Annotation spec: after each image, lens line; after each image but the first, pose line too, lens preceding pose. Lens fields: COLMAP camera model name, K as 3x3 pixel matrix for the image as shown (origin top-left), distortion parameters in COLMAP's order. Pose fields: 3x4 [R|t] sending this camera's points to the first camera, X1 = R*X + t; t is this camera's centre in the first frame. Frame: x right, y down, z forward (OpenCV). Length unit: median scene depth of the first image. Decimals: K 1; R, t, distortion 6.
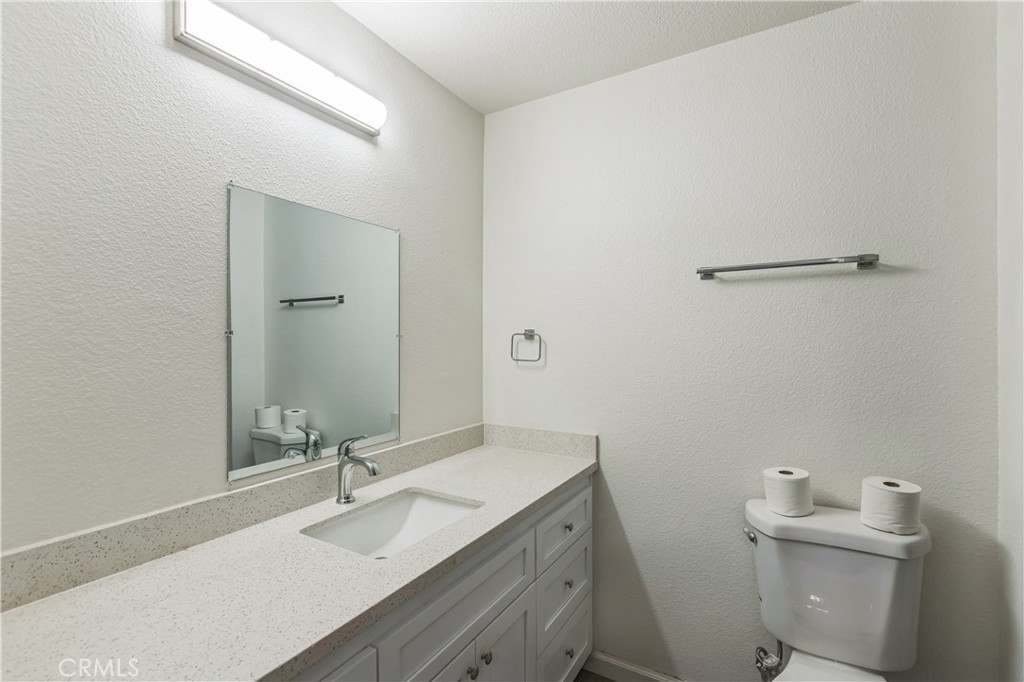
lens RADIAL K [[462.3, 0, 512.6], [0, 462.3, 338.8], [0, 0, 1]] dist [-0.000295, -0.000347]
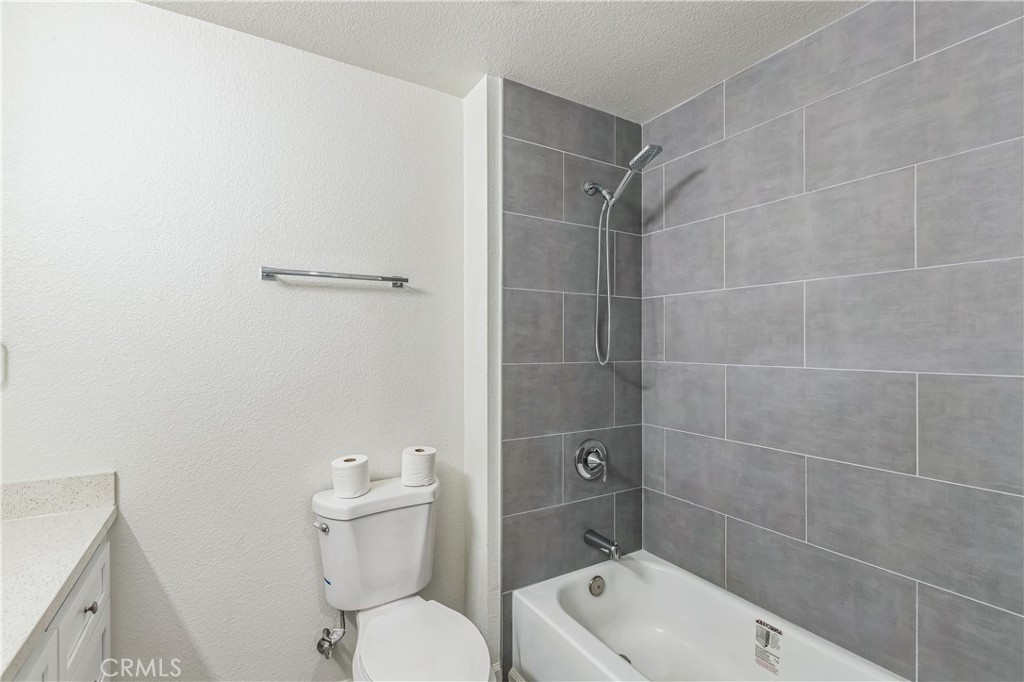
lens RADIAL K [[462.4, 0, 512.0], [0, 462.4, 341.0], [0, 0, 1]] dist [-0.000897, 0.000037]
pose [[0.472488, 0.005942, 0.881317, -0.218837], [-0.002844, 0.999982, -0.005218, 0.001889], [-0.881333, -0.000041, 0.472496, 0.114336]]
